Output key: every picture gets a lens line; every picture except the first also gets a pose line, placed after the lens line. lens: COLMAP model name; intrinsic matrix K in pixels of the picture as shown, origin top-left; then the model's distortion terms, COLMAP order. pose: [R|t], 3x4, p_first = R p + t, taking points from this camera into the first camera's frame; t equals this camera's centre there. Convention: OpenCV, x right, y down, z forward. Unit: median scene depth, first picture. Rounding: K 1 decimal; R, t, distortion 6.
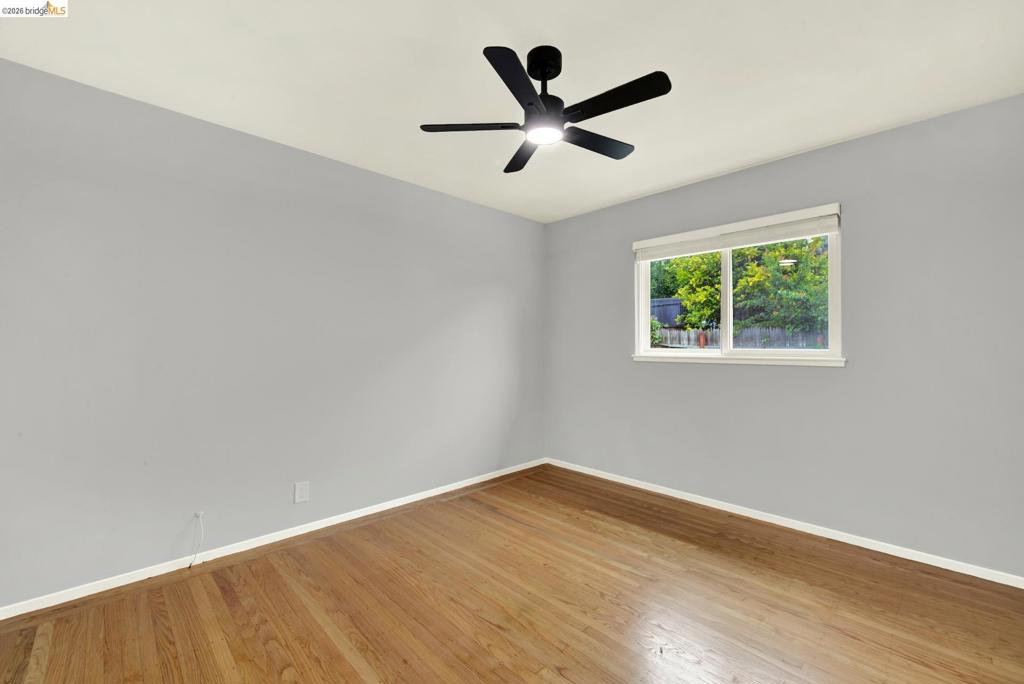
lens RADIAL K [[420.3, 0, 509.9], [0, 420.3, 336.5], [0, 0, 1]] dist [0.001060, -0.000210]
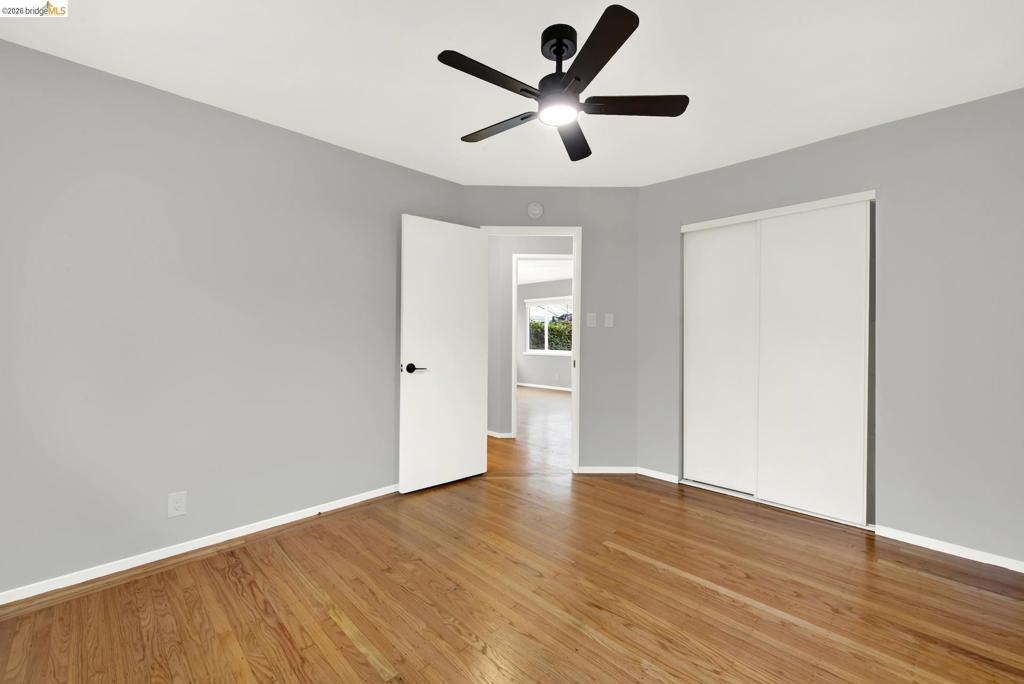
lens RADIAL K [[420.3, 0, 512.5], [0, 420.3, 338.8], [0, 0, 1]] dist [0.001060, -0.000210]
pose [[-0.998963, -0.004793, -0.045272, 0.232833], [-0.005170, 0.999953, 0.008209, 0.029594], [0.045230, 0.008435, -0.998941, 1.998961]]
